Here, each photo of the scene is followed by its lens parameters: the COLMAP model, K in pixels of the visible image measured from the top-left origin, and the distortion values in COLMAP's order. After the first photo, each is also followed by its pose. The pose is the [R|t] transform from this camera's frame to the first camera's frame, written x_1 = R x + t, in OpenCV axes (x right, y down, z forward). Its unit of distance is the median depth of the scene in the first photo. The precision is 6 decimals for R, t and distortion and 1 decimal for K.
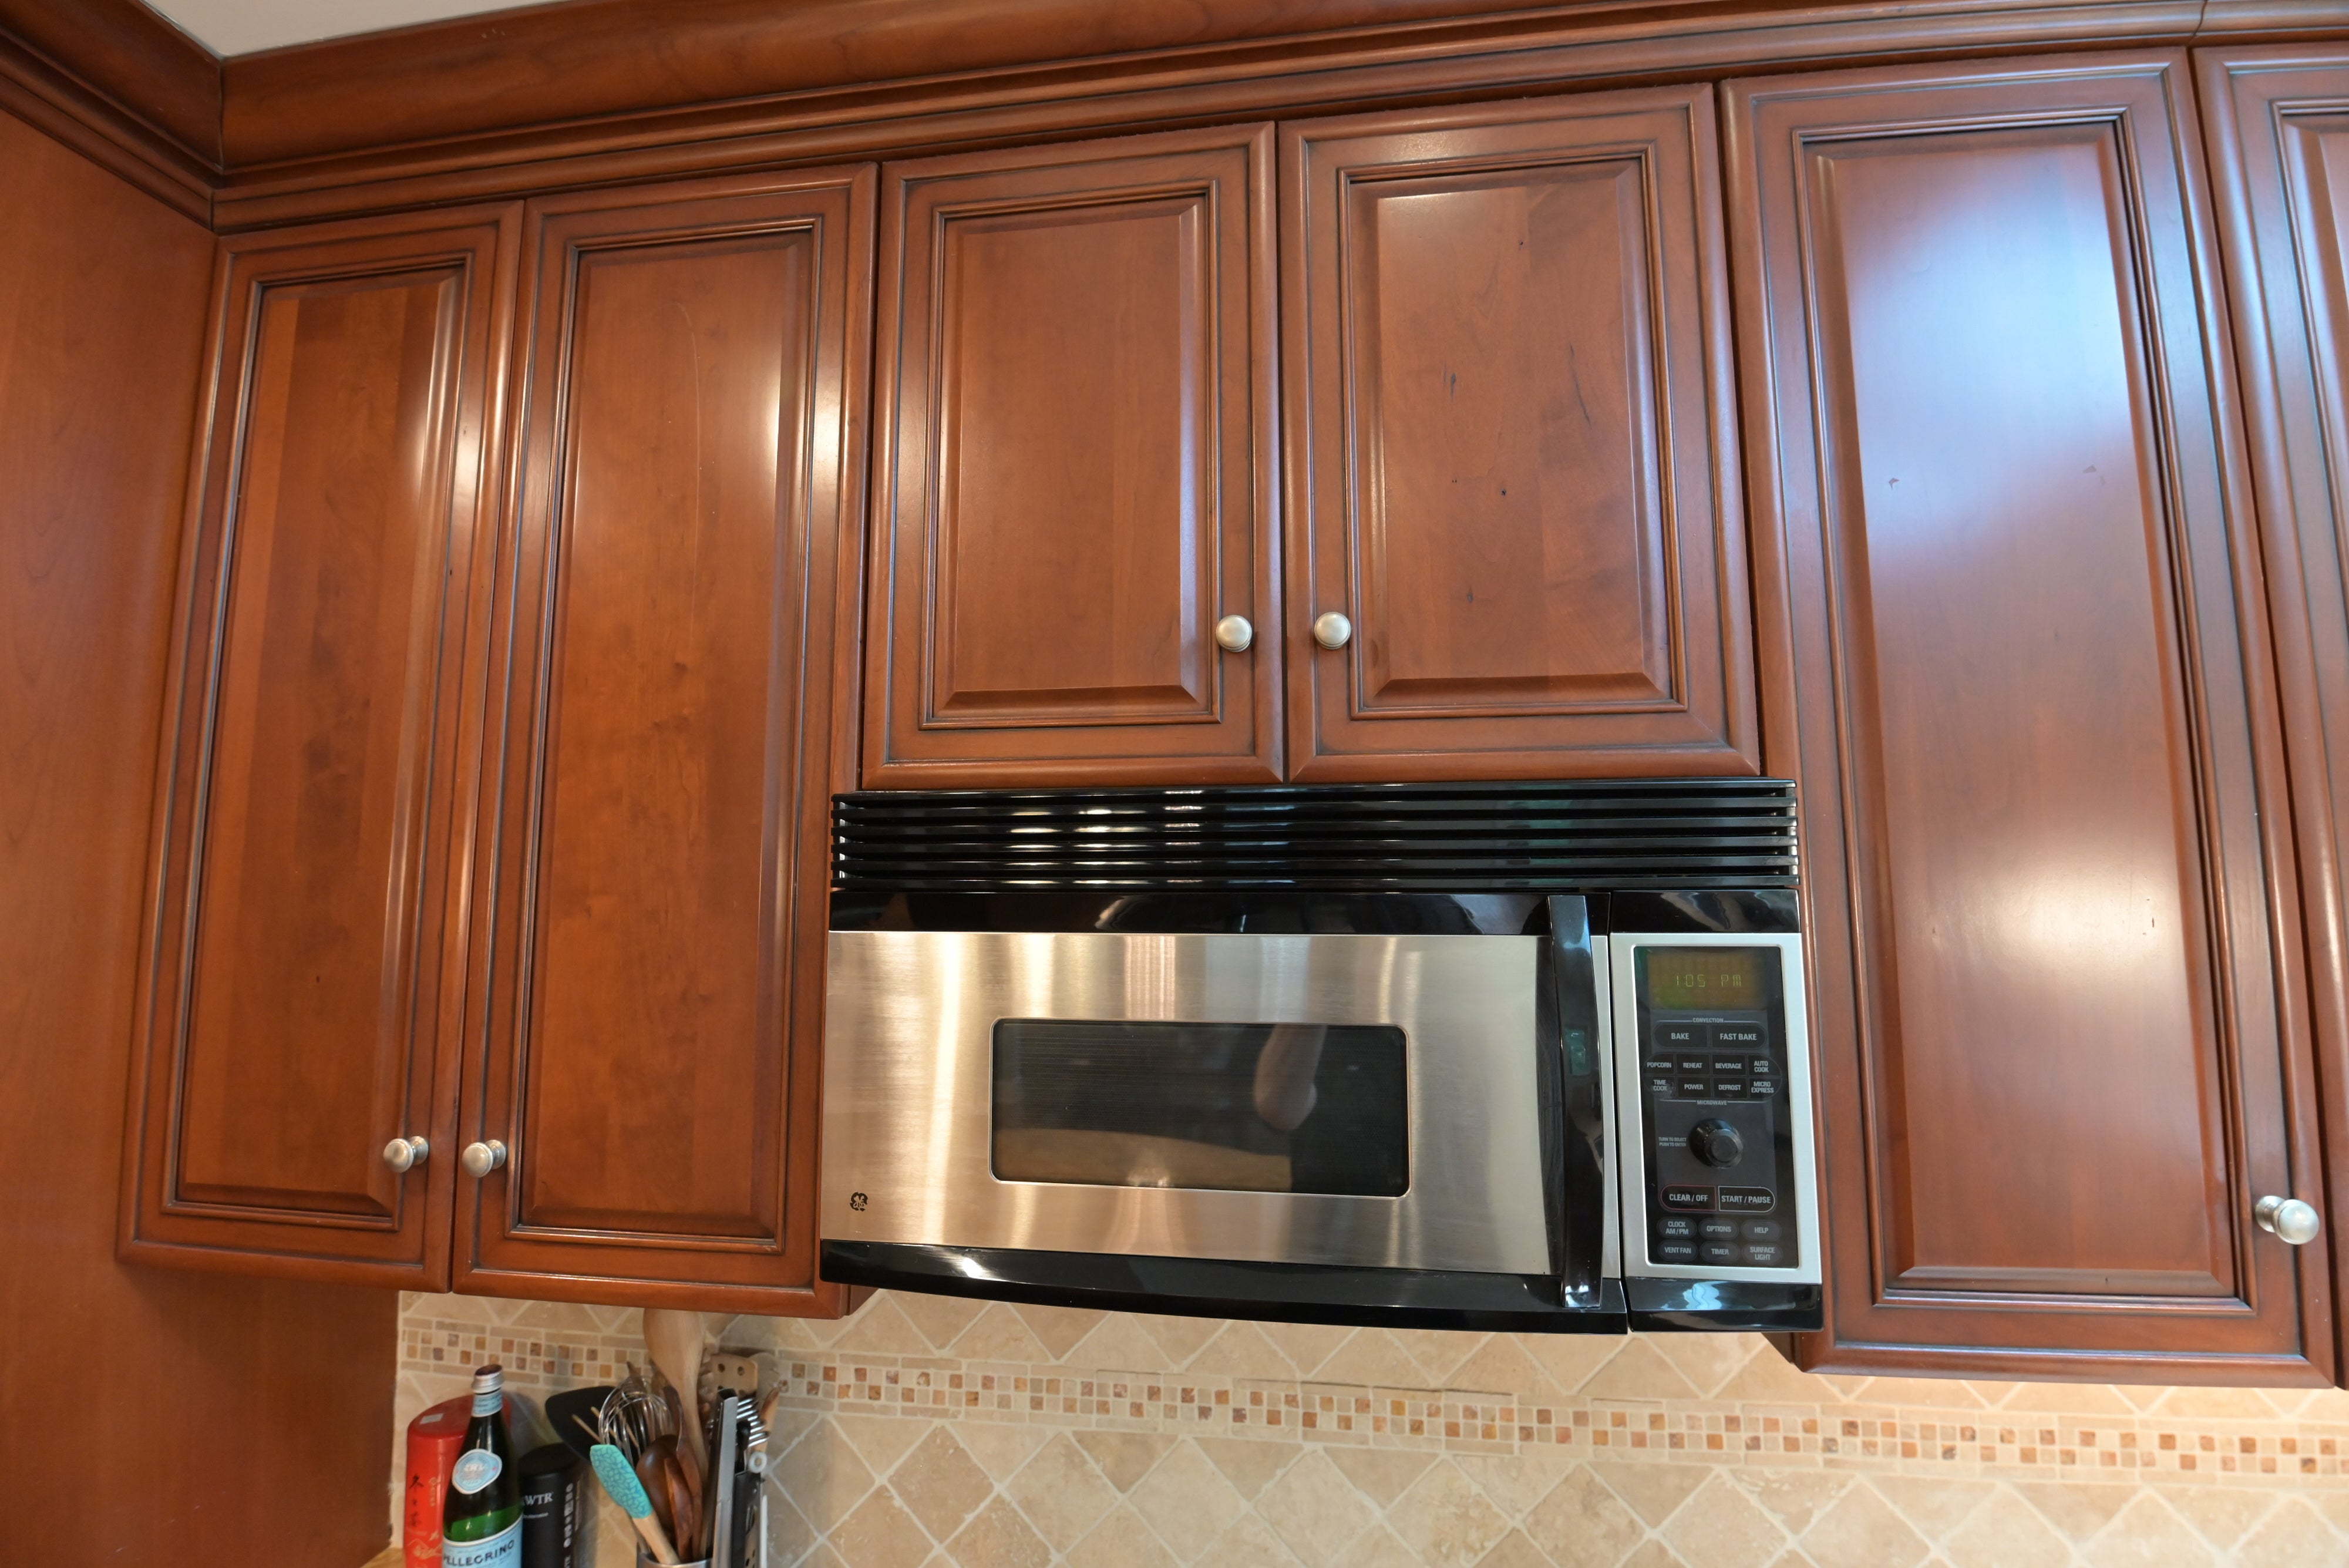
lens RADIAL K [[1001.5, 0, 1189.7], [0, 1001.5, 769.3], [0, 0, 1]] dist [-0.012721, -0.006399]
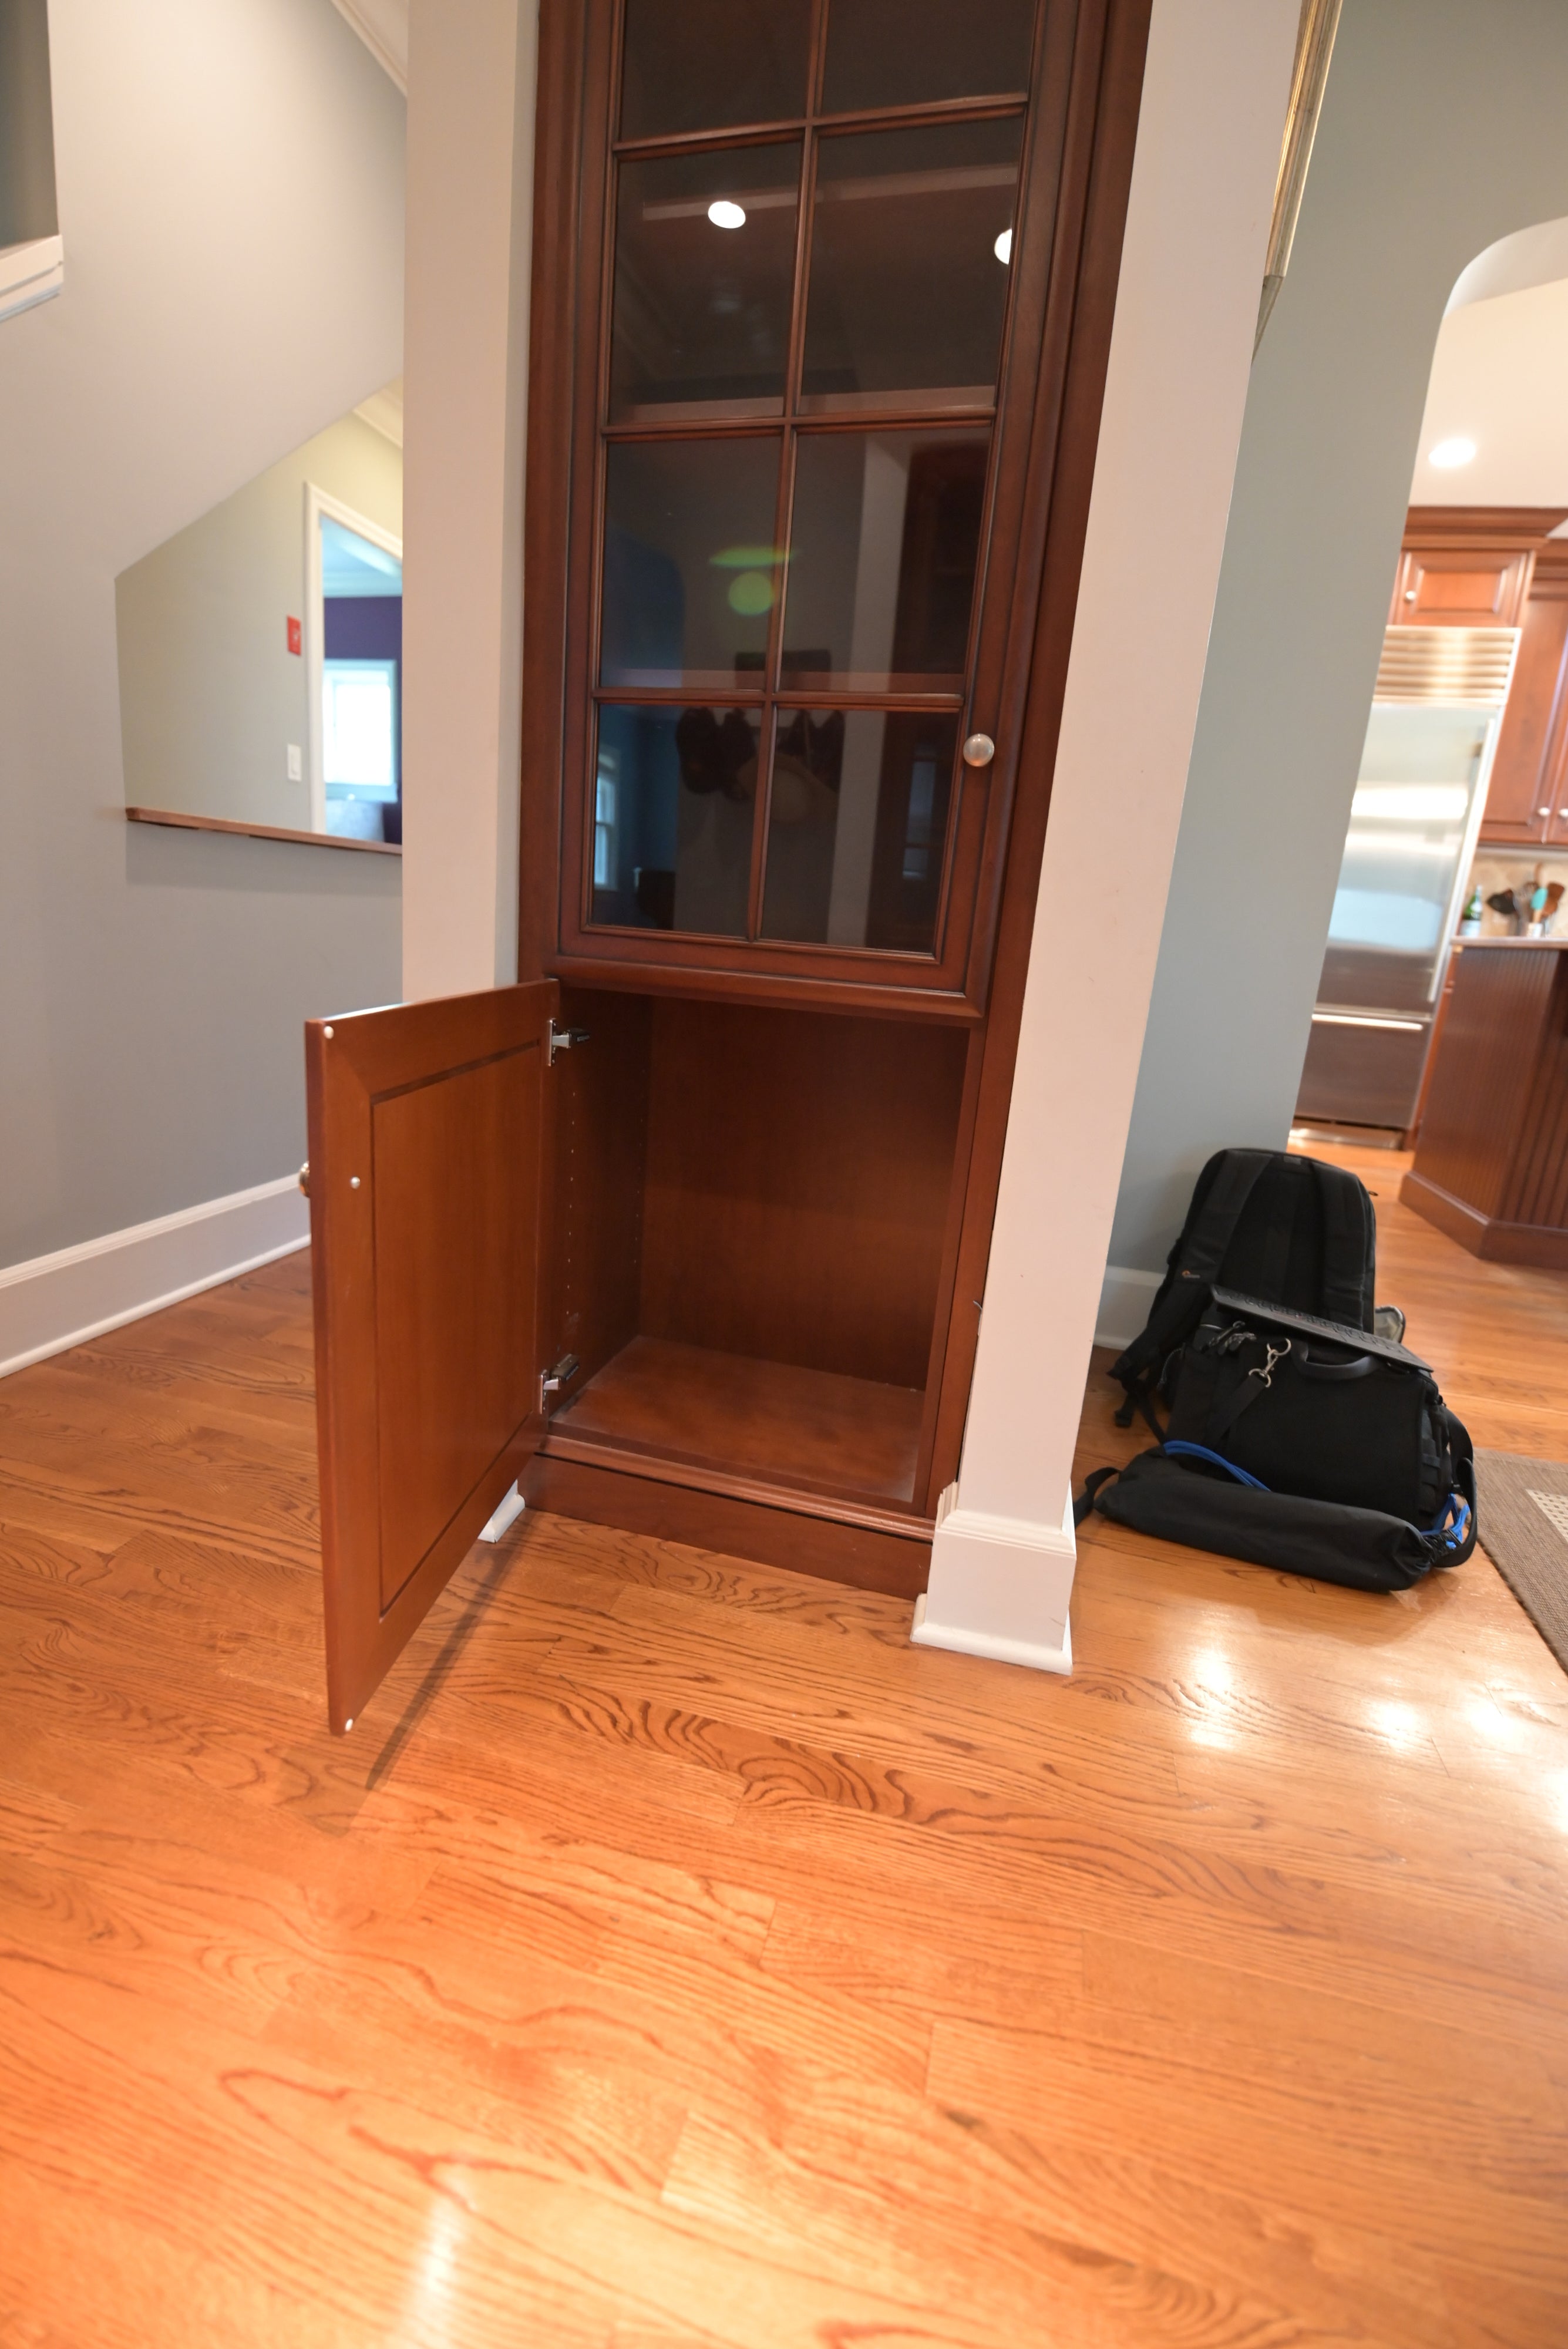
lens RADIAL K [[1001.5, 0, 771.0], [0, 1001.5, 1164.4], [0, 0, 1]] dist [-0.012721, -0.006399]
pose [[0.988036, 0.102751, -0.115011, -3.142399], [-0.059368, 0.941665, 0.331273, 0.525838], [0.142340, -0.320482, 0.936499, -3.805832]]
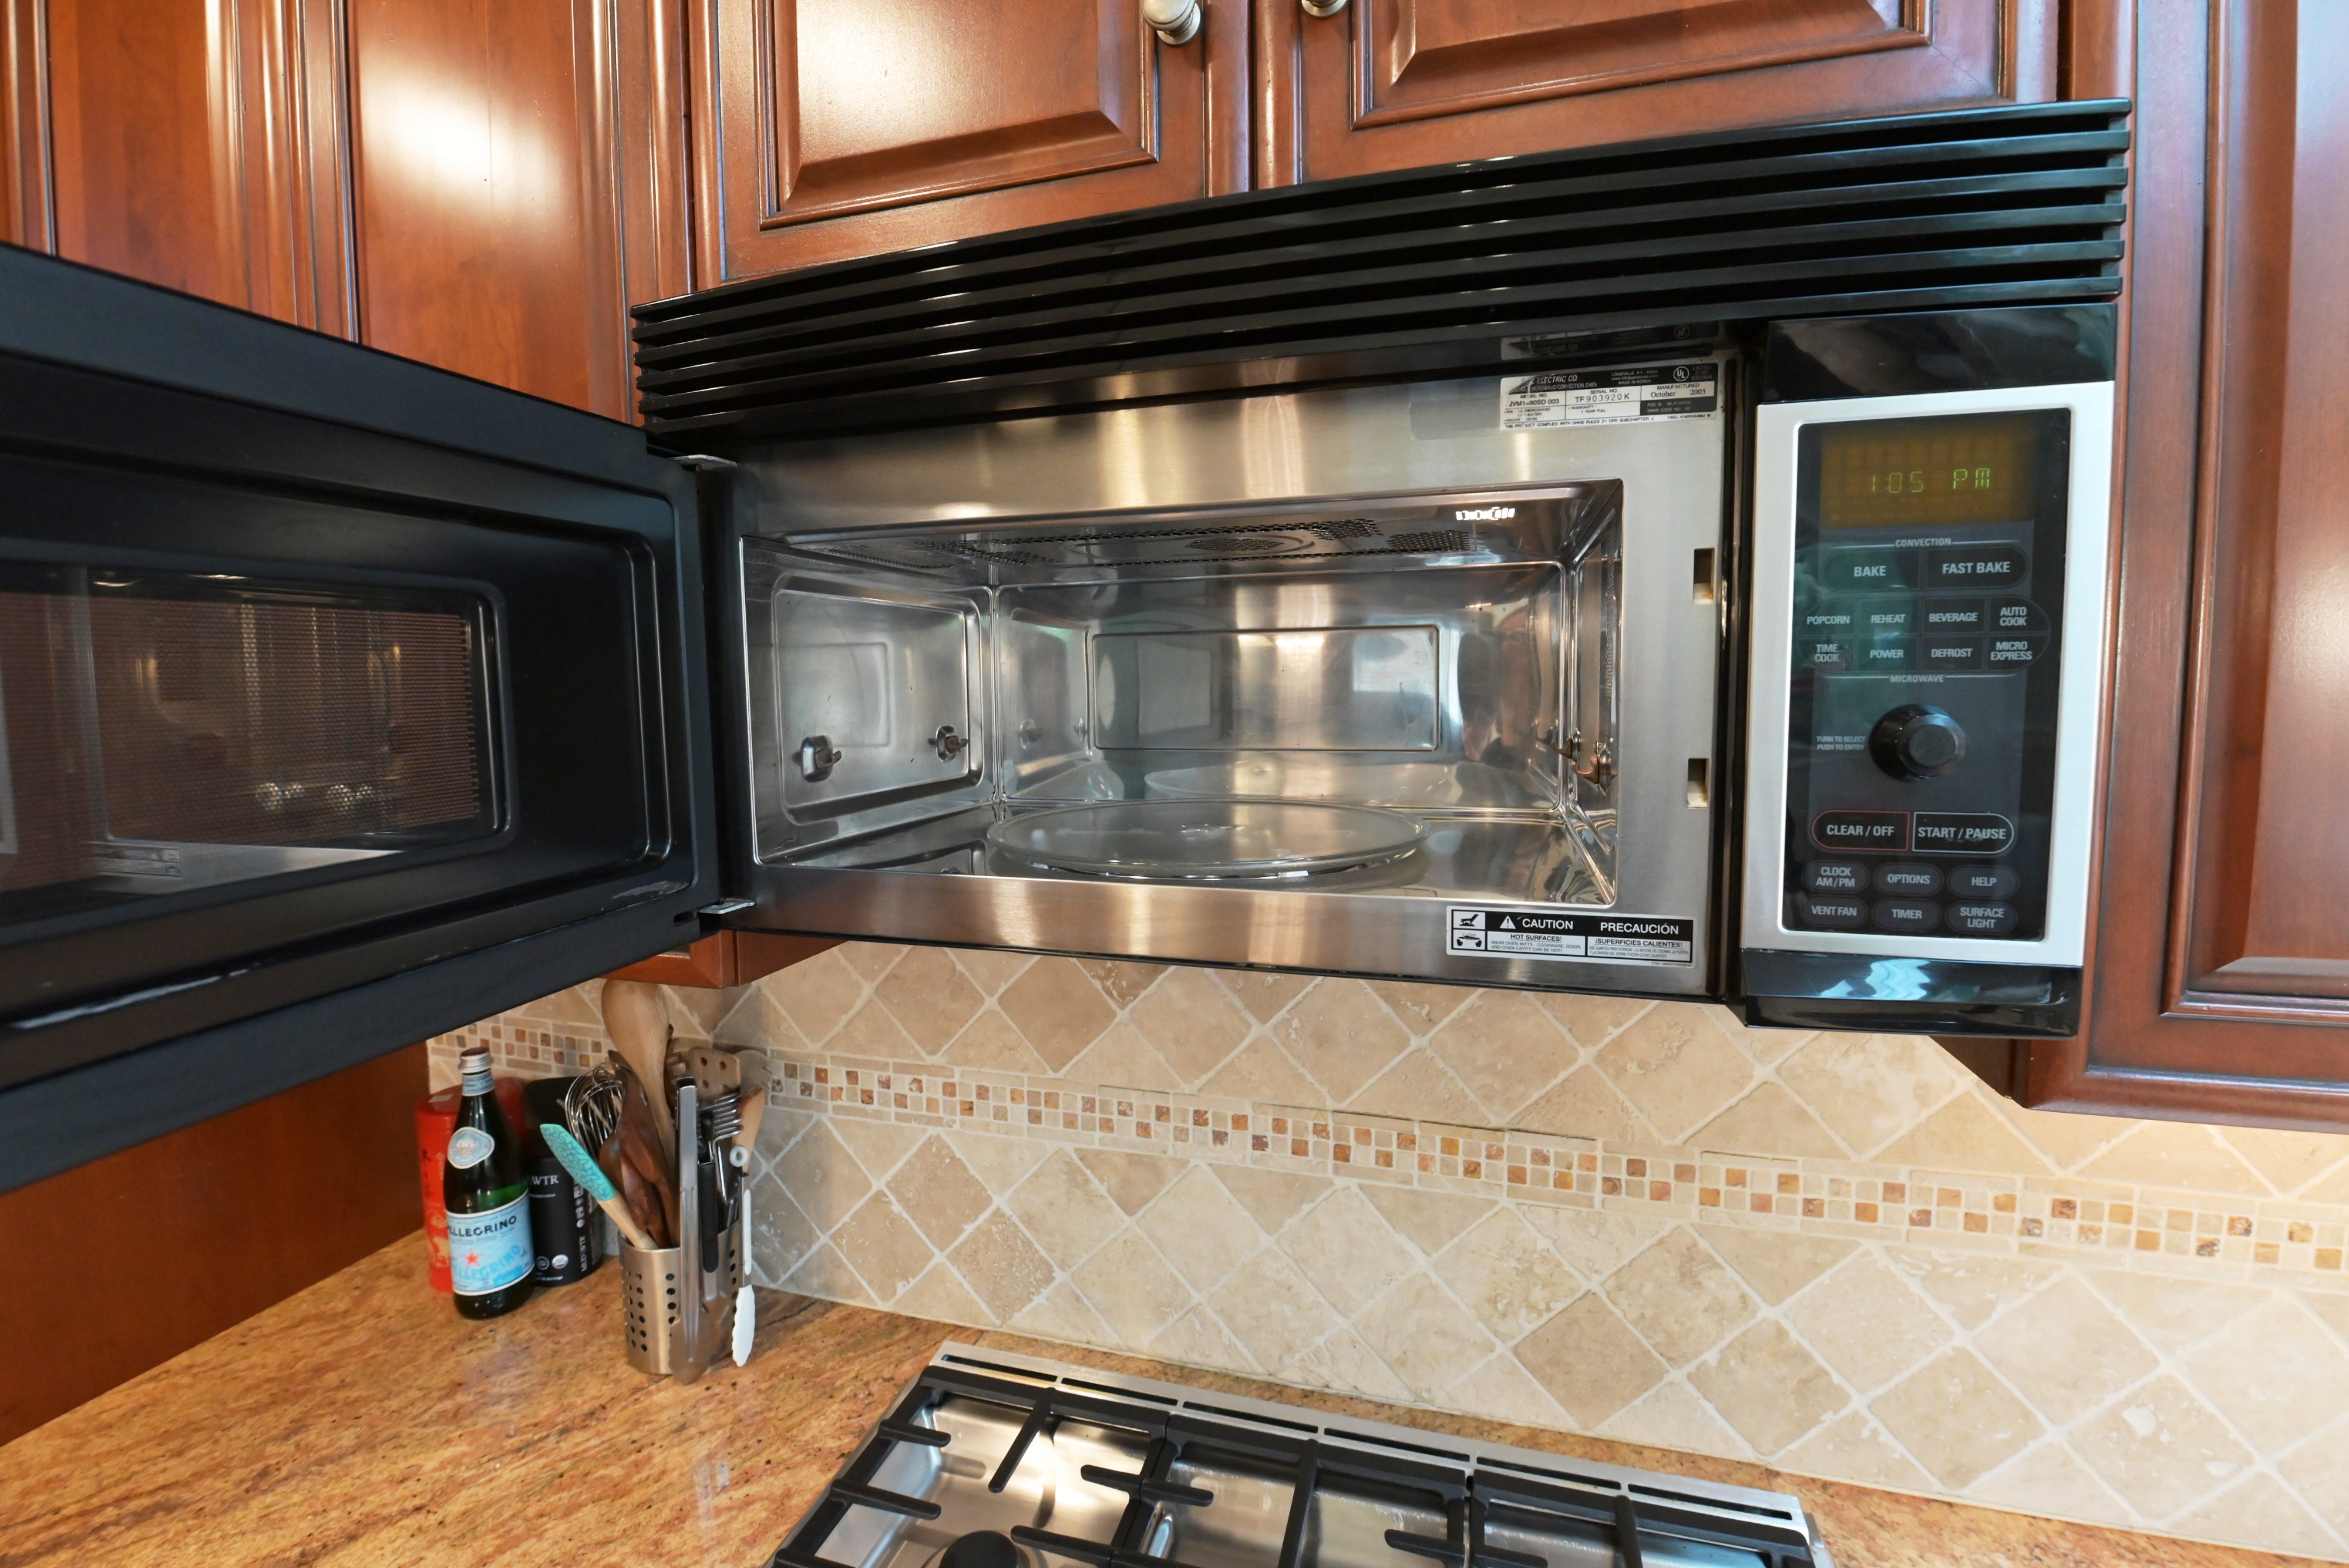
lens RADIAL K [[1001.5, 0, 1184.4], [0, 1001.5, 758.8], [0, 0, 1]] dist [-0.012721, -0.006399]
pose [[0.987985, 0.005655, -0.154448, 0.120605], [0.022438, 0.983494, 0.179544, 0.178040], [0.152914, -0.180853, 0.971550, 0.227848]]
